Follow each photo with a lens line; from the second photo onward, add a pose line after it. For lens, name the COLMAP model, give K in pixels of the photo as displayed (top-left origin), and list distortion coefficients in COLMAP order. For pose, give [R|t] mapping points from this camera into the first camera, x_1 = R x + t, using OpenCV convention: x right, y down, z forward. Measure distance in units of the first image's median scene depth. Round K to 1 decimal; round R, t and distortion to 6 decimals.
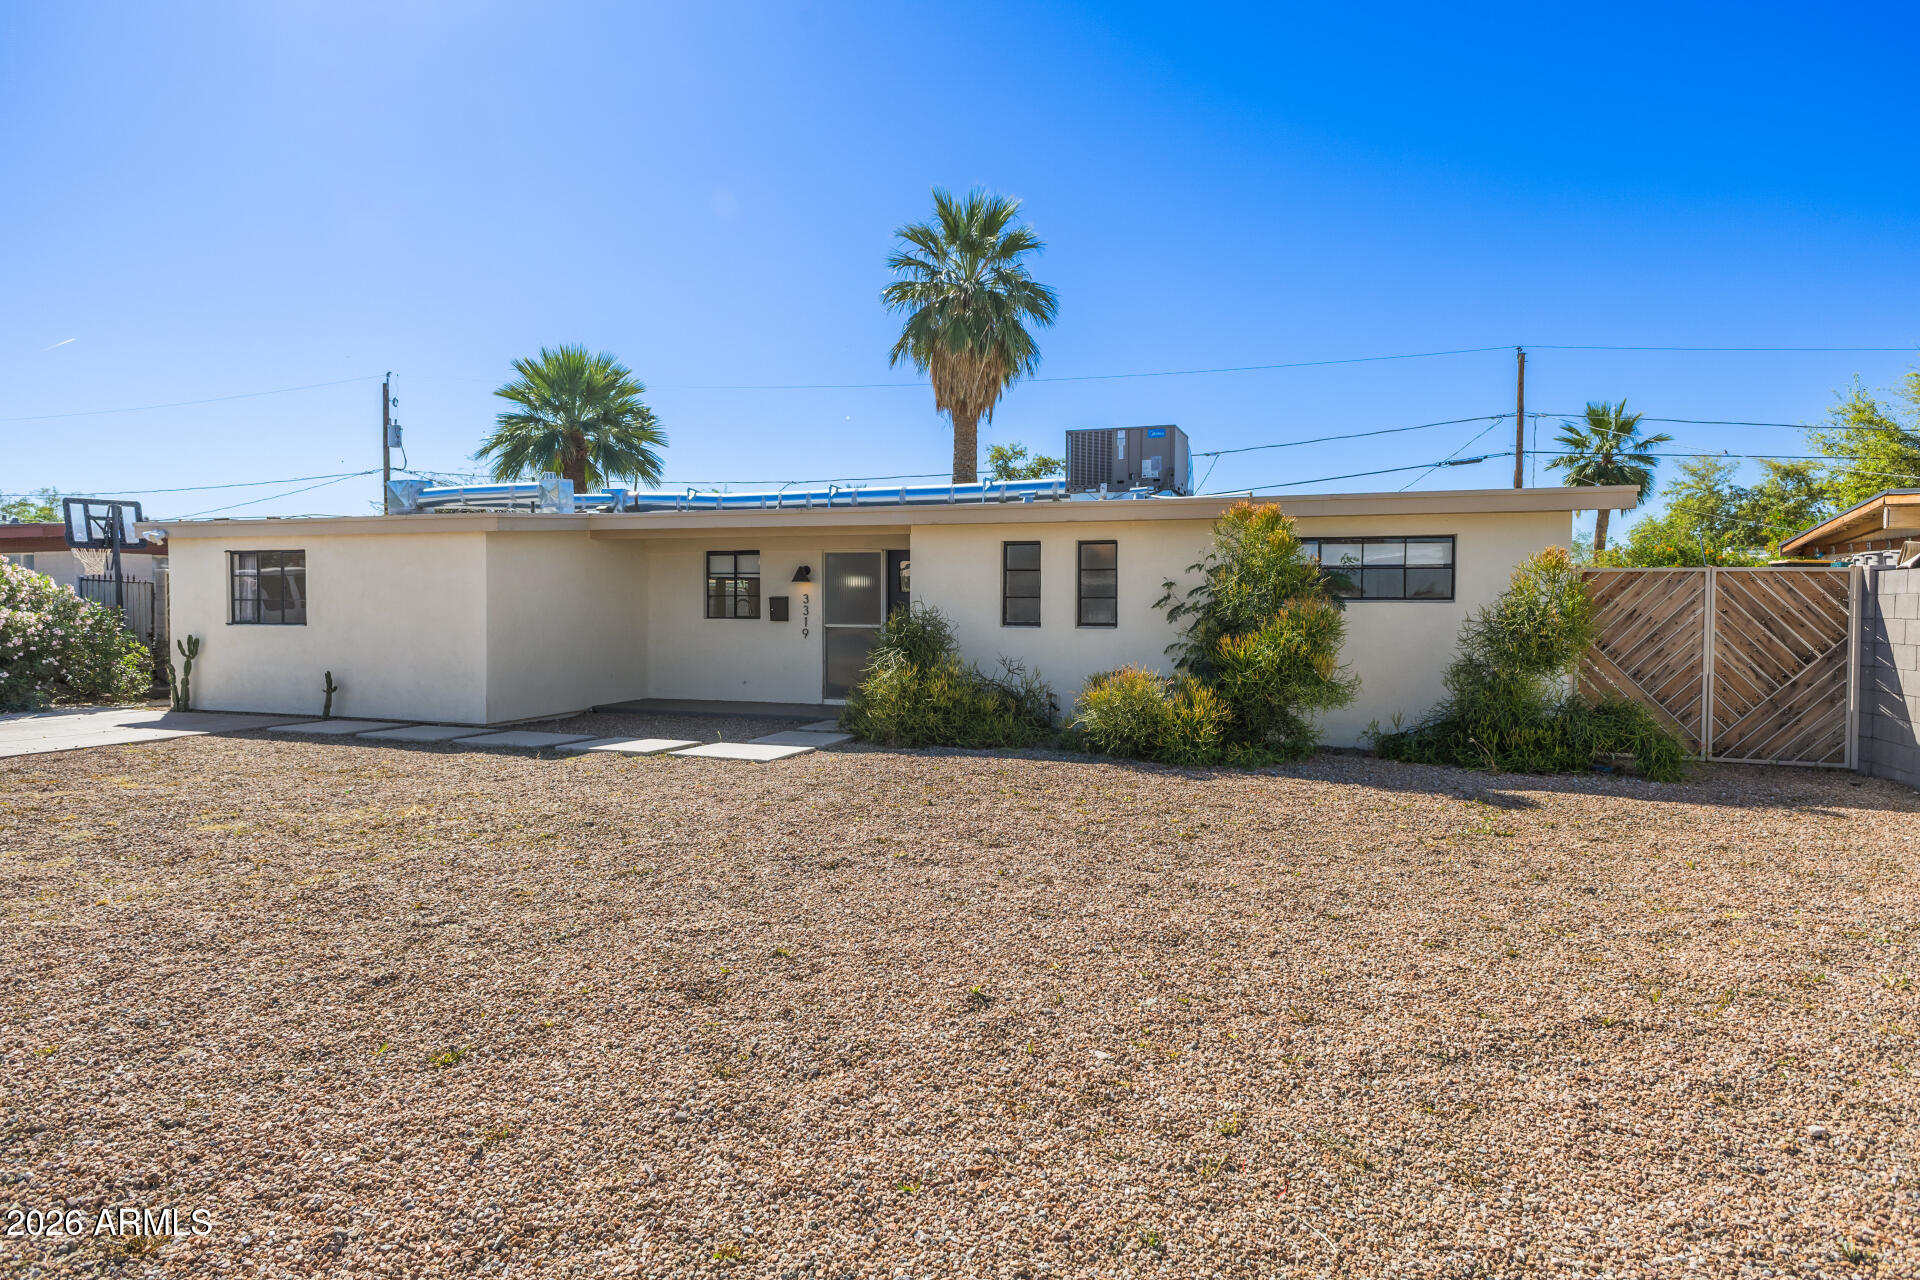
lens RADIAL K [[1090.9, 0, 980.5], [0, 1090.9, 641.0], [0, 0, 1]] dist [-0.010795, -0.000818]
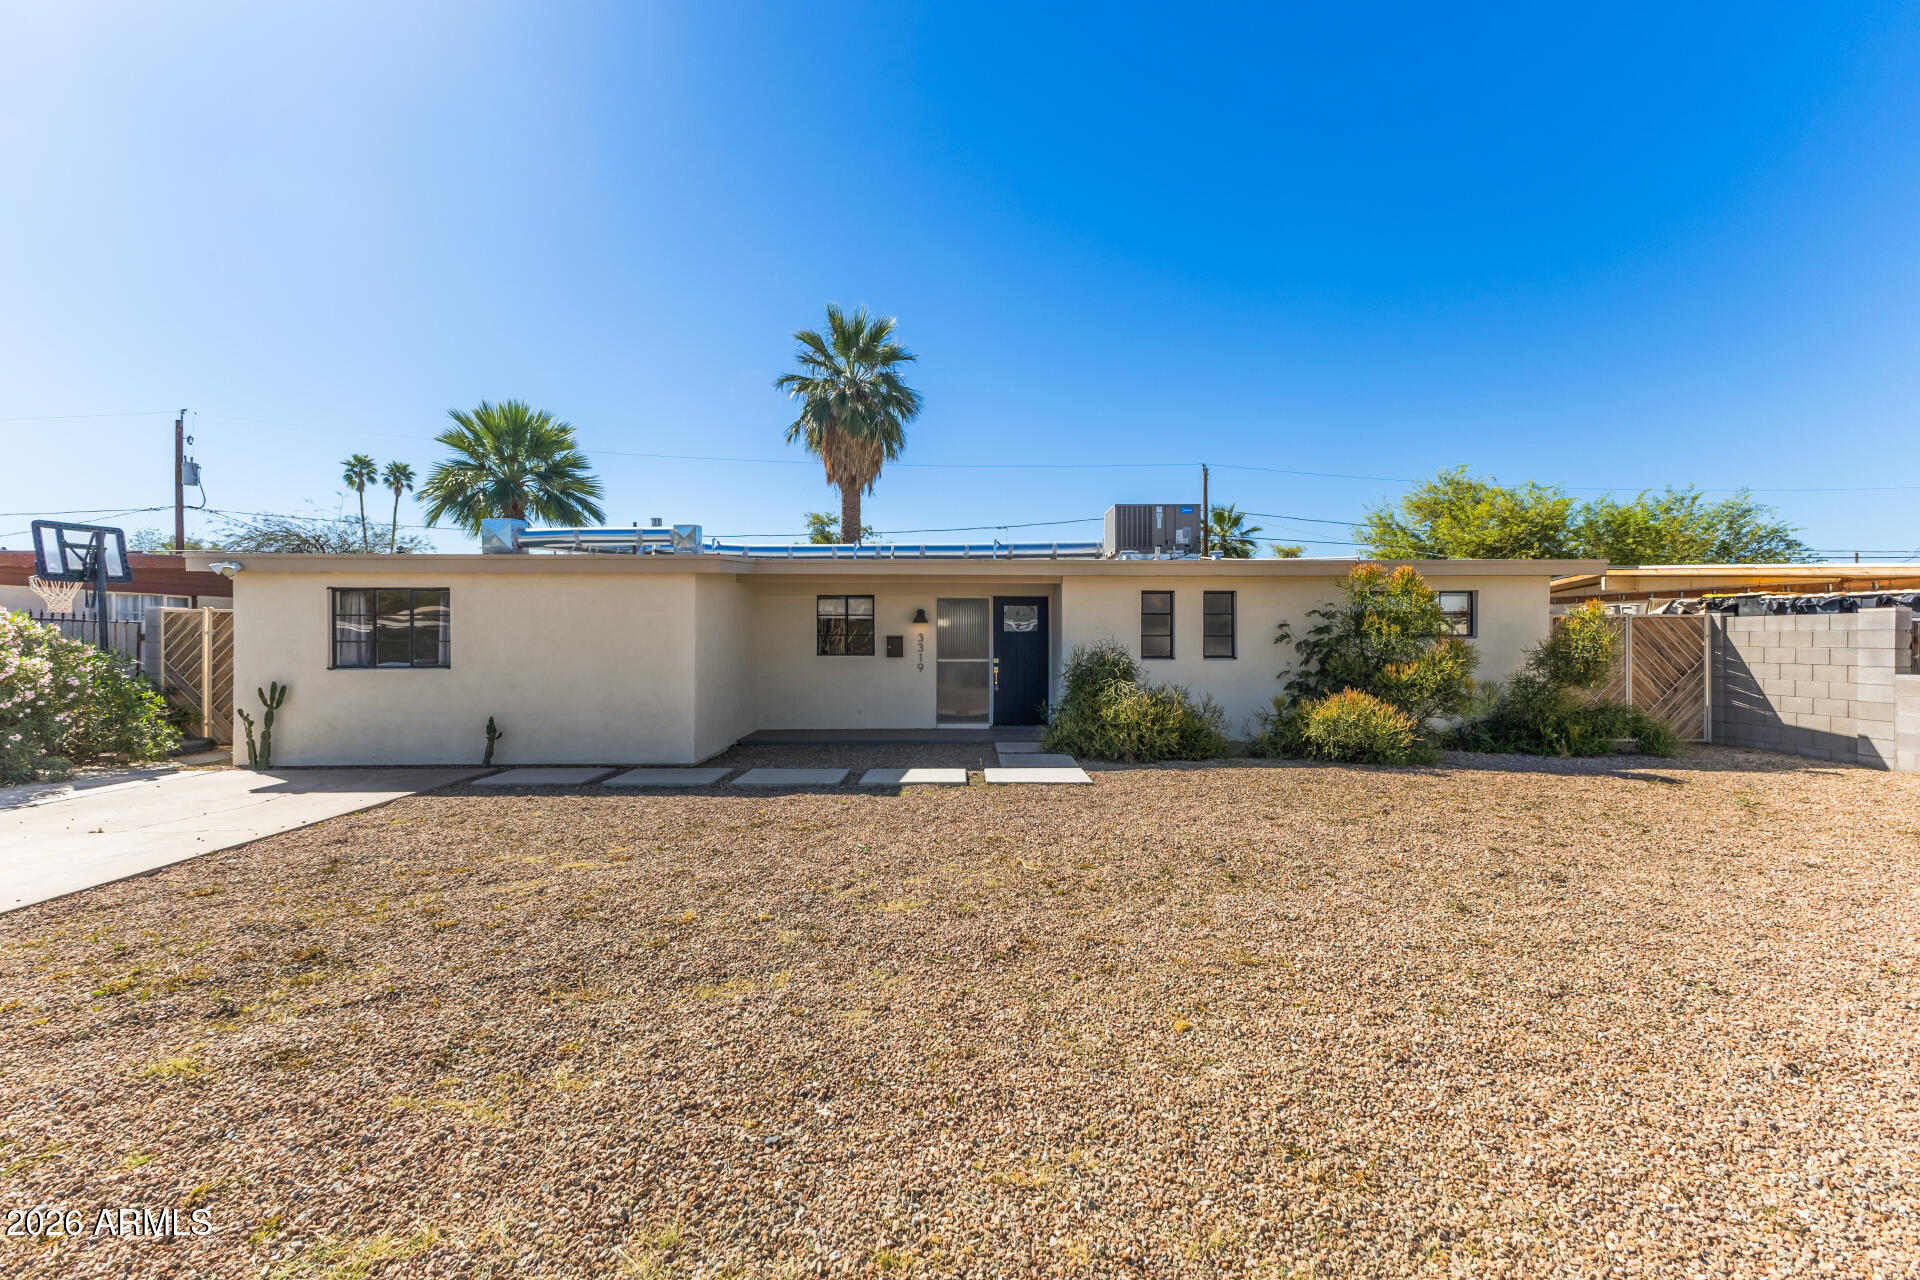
lens RADIAL K [[822.3, 0, 965.5], [0, 822.3, 637.2], [0, 0, 1]] dist [0.002397, -0.000036]
pose [[0.936443, -0.004904, 0.350786, -0.422705], [0.017494, 0.999311, -0.032730, -0.009683], [-0.350384, 0.036786, 0.935883, 0.167755]]
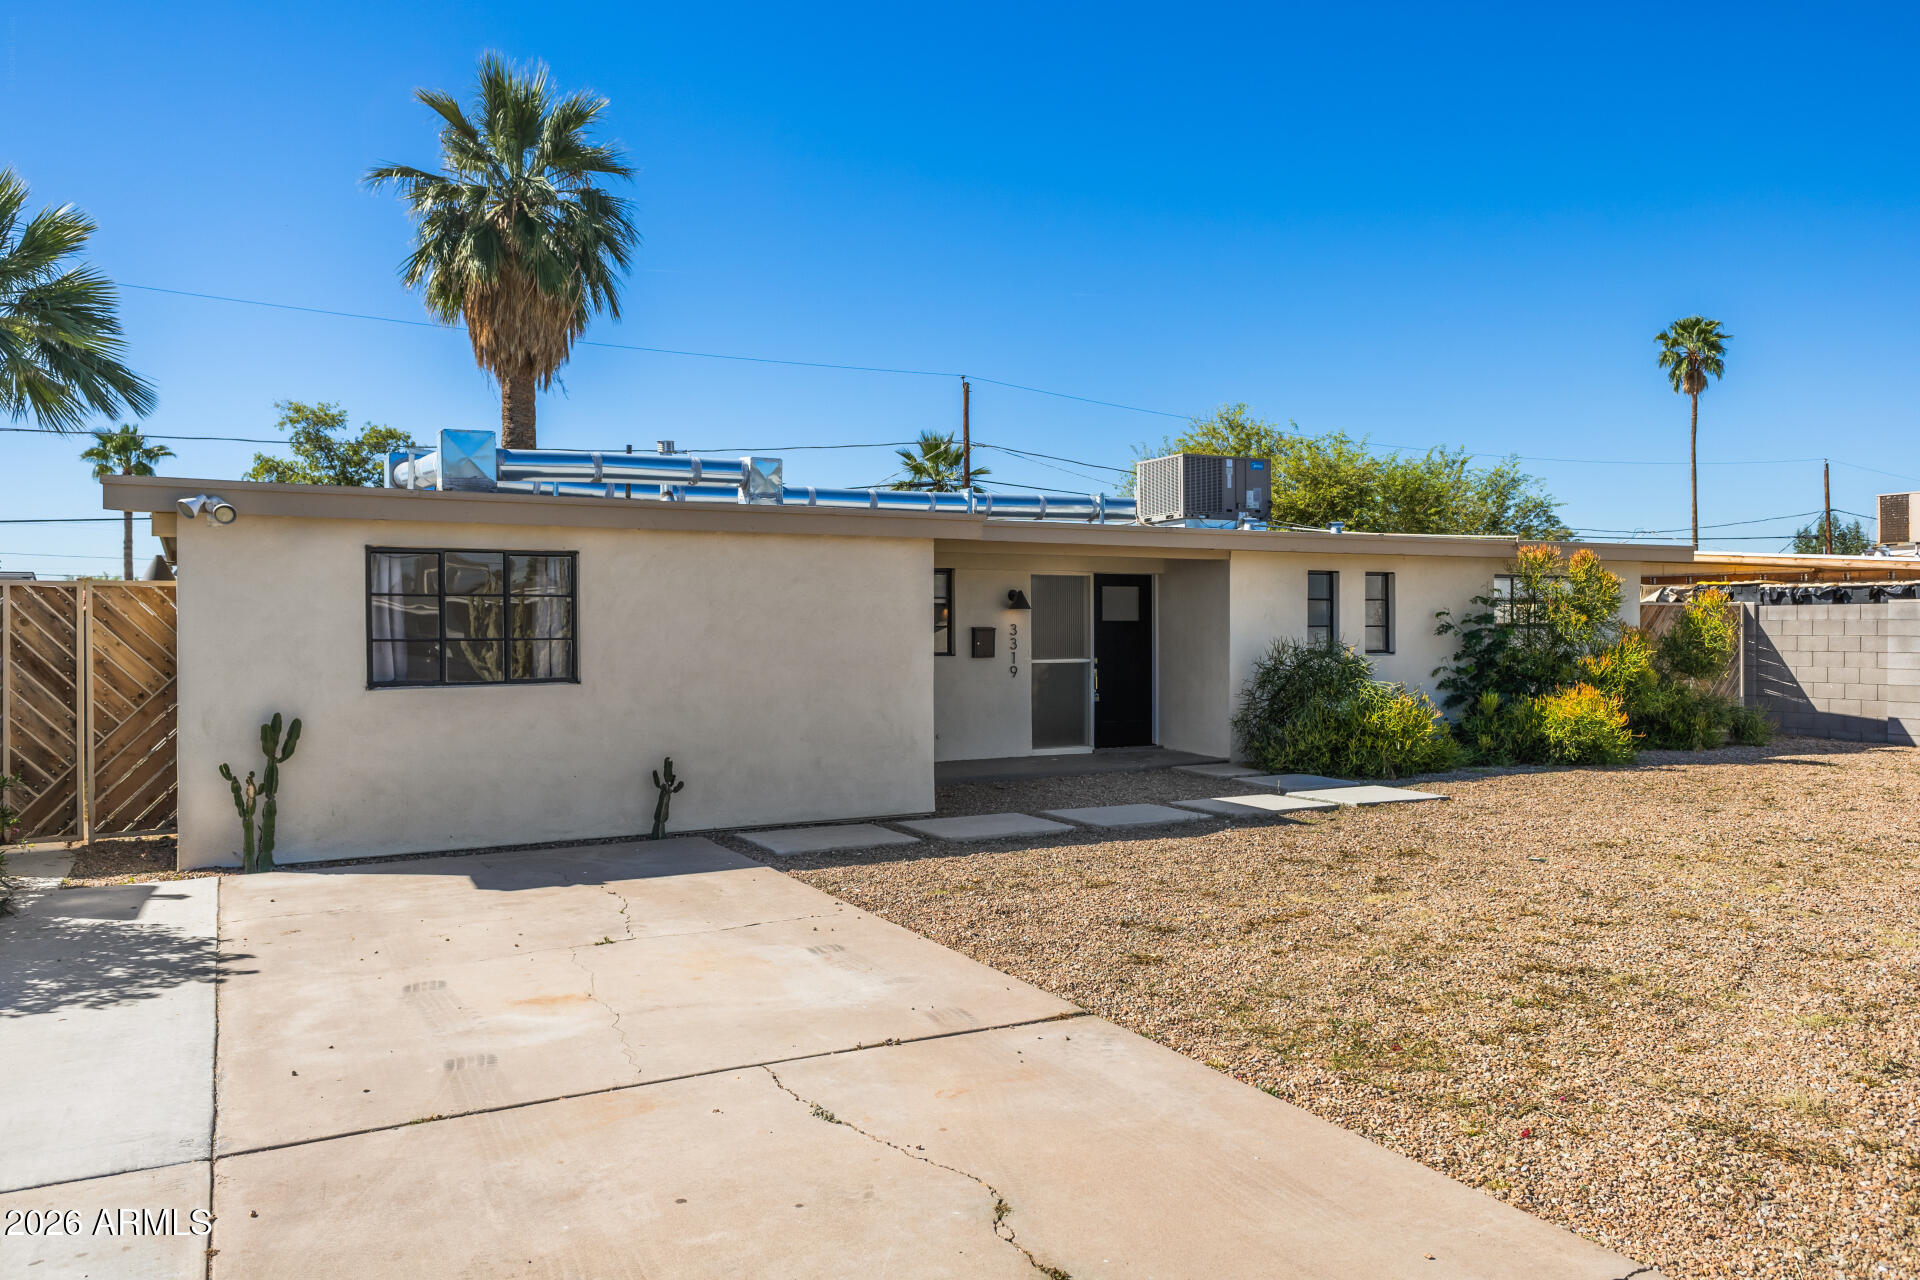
lens RADIAL K [[1361.4, 0, 960.0], [0, 1361.4, 640.0], [0, 0, 1]] dist [0.004647, 0.001750]
pose [[0.671134, -0.014218, 0.741200, -0.949964], [0.034258, 0.999343, -0.011850, -0.020320], [-0.740544, 0.033345, 0.671180, 0.341964]]
